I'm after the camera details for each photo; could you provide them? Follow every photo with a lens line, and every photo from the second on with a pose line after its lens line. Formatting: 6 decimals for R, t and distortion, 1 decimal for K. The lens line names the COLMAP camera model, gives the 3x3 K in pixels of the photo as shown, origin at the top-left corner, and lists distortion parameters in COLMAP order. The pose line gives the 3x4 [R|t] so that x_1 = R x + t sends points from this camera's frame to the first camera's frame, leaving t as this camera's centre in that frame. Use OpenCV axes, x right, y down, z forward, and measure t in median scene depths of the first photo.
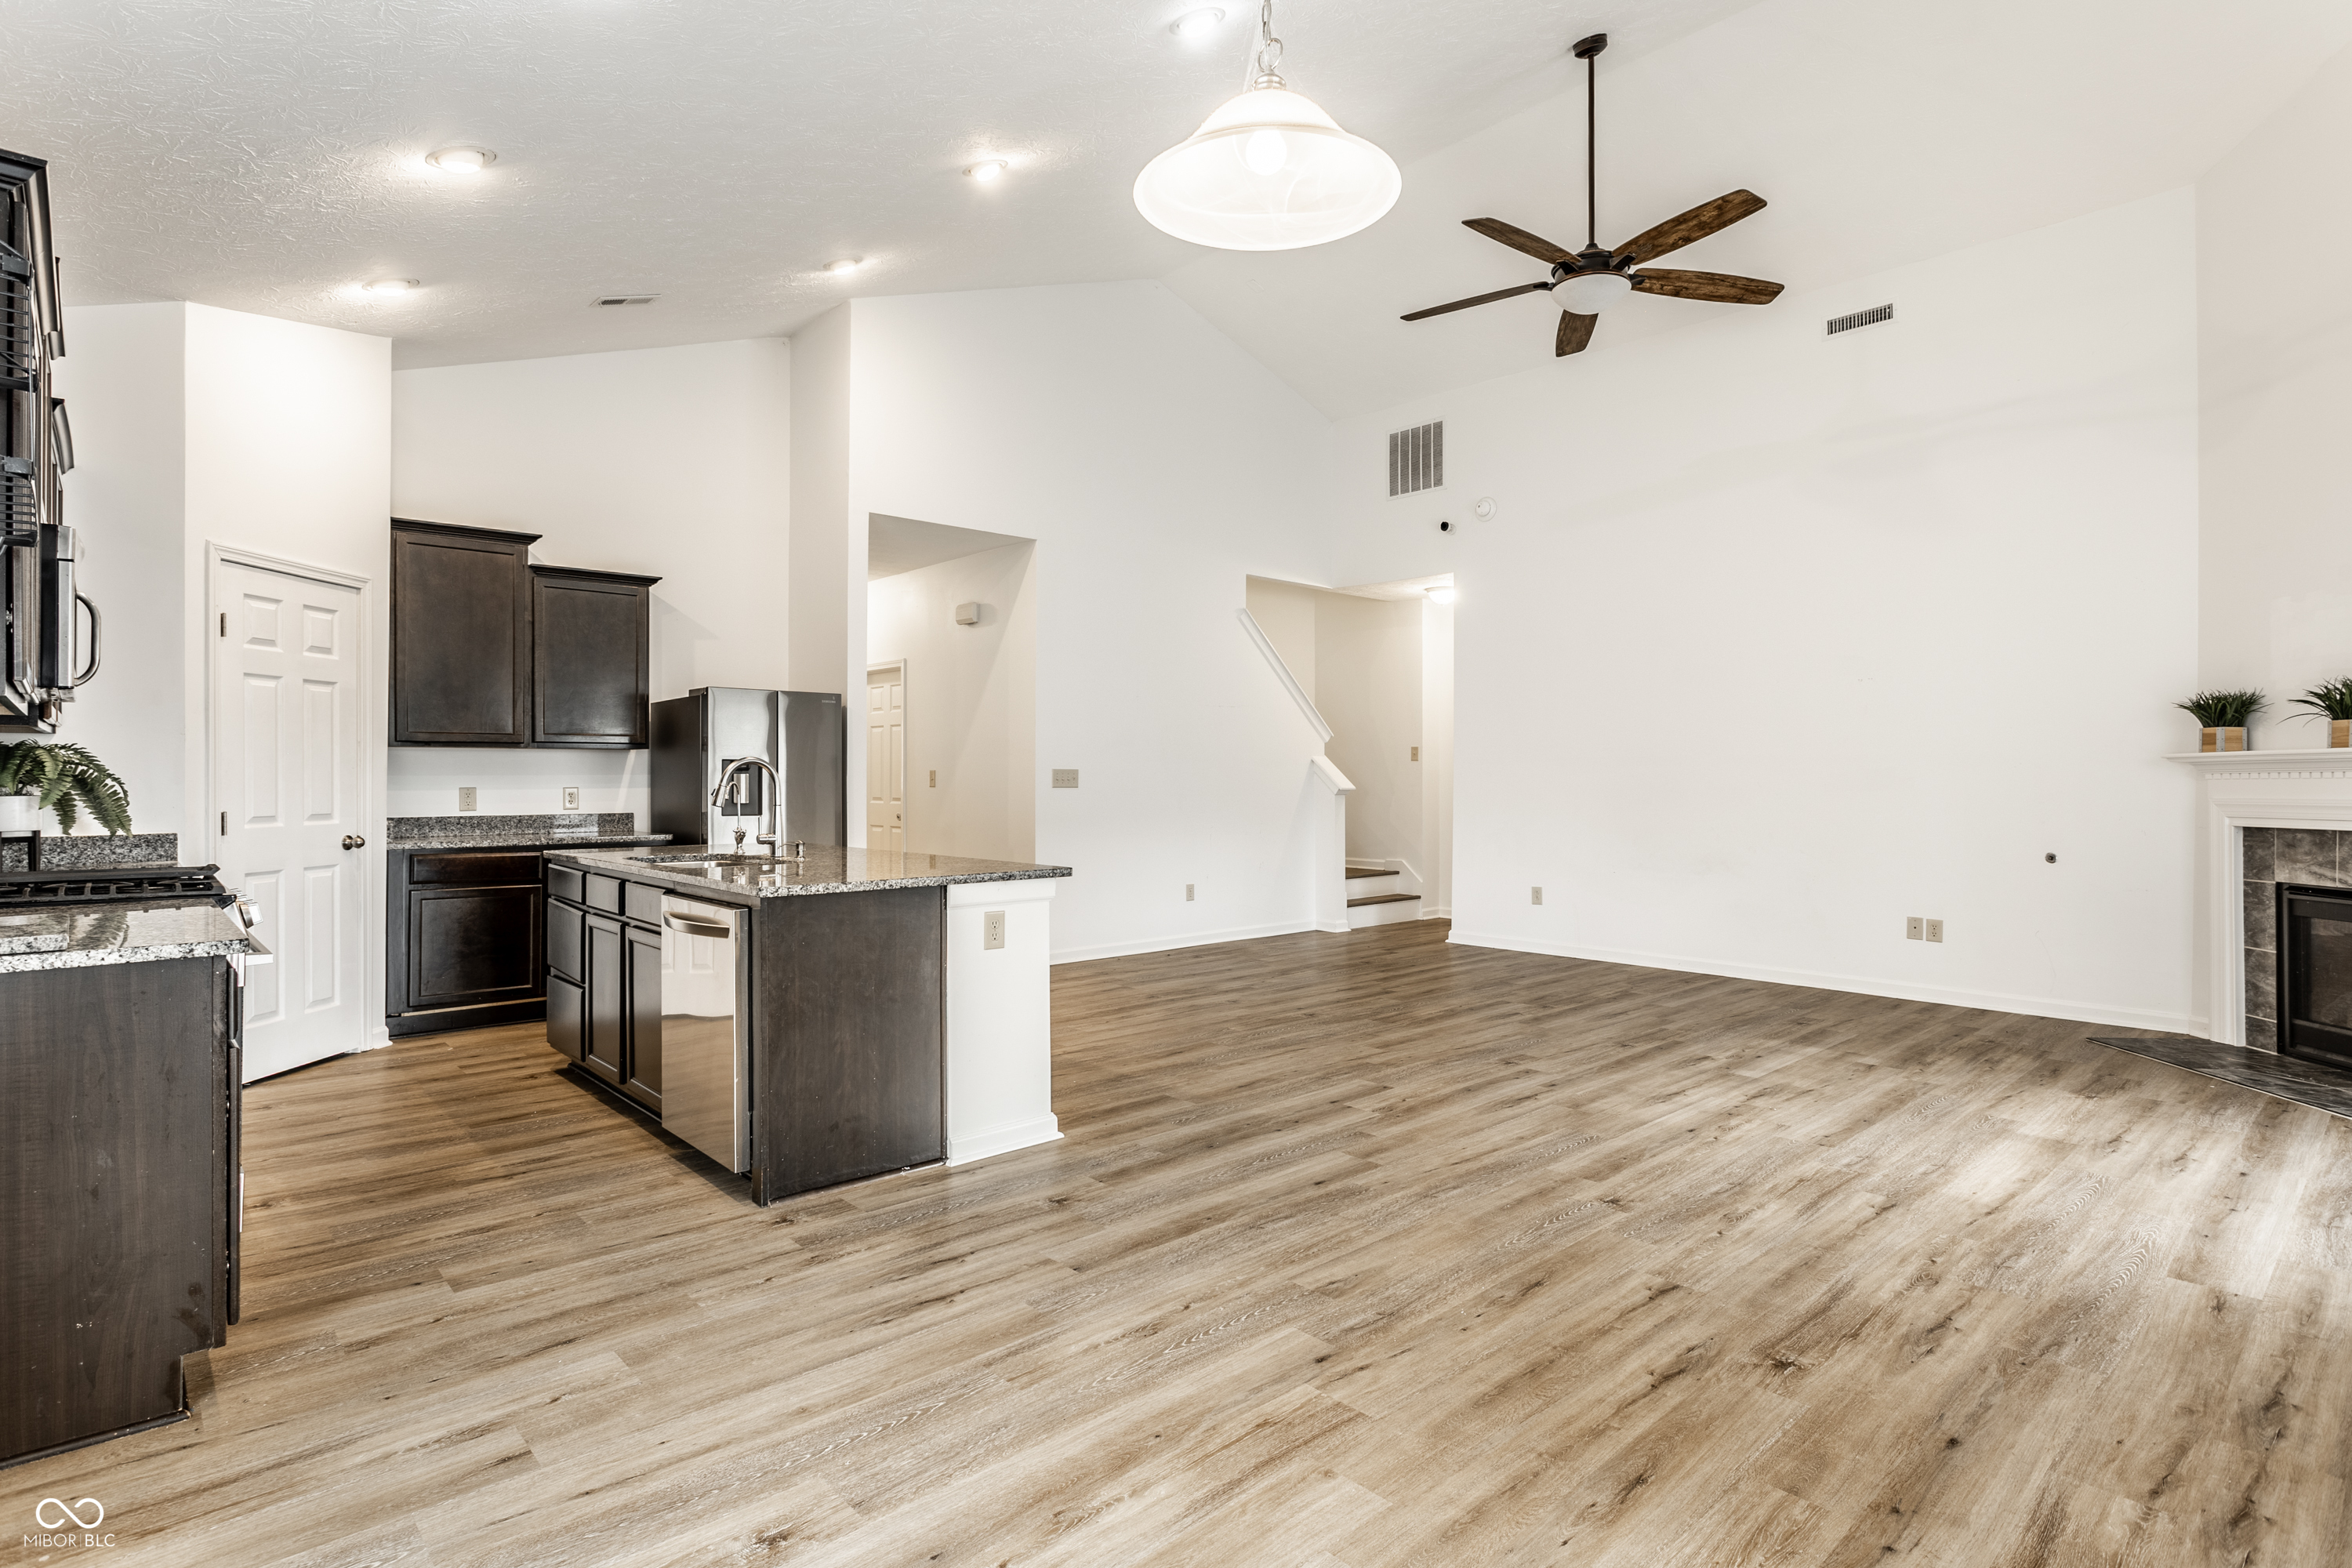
lens RADIAL K [[1180.3, 0, 1171.1], [0, 1180.3, 771.2], [0, 0, 1]] dist [-0.002106, 0.001824]
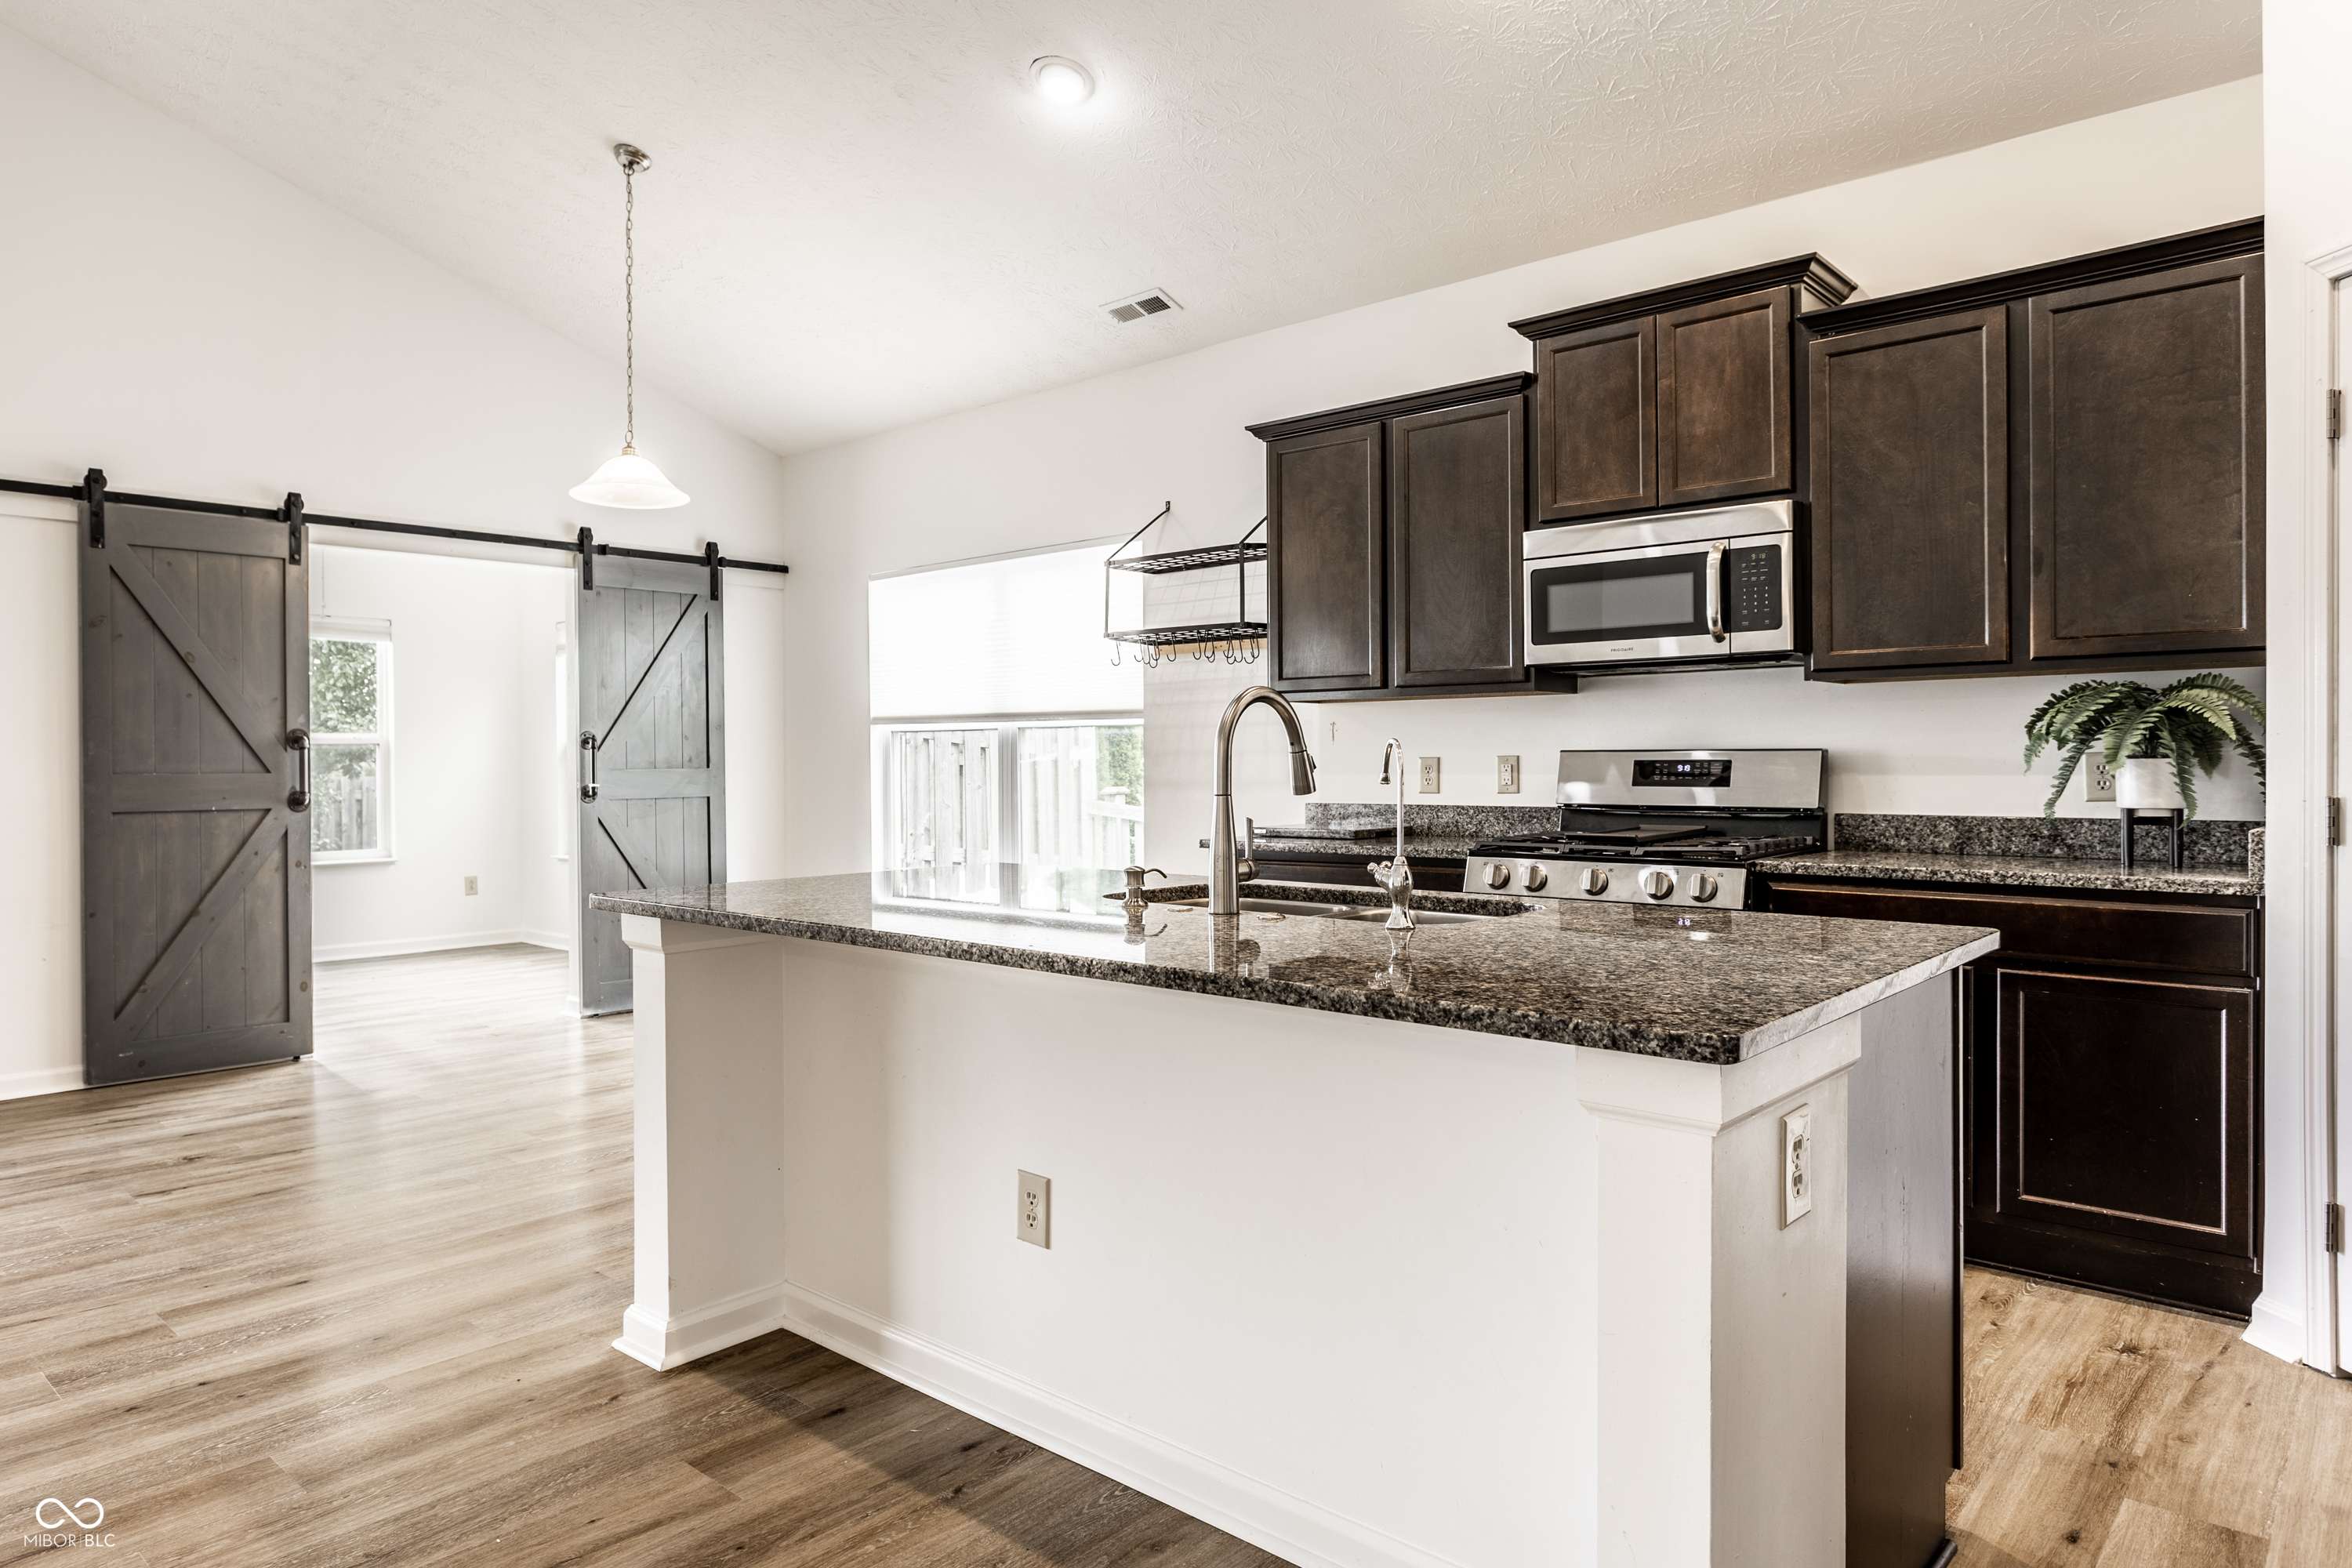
lens RADIAL K [[1434.5, 0, 1121.4], [0, 1434.5, 766.9], [0, 0, 1]] dist [-0.010569, 0.003145]
pose [[-0.996524, 0.006810, -0.083029, -0.230359], [0.006734, 0.999977, 0.001191, 0.016033], [0.083035, 0.000628, -0.996546, 1.393111]]
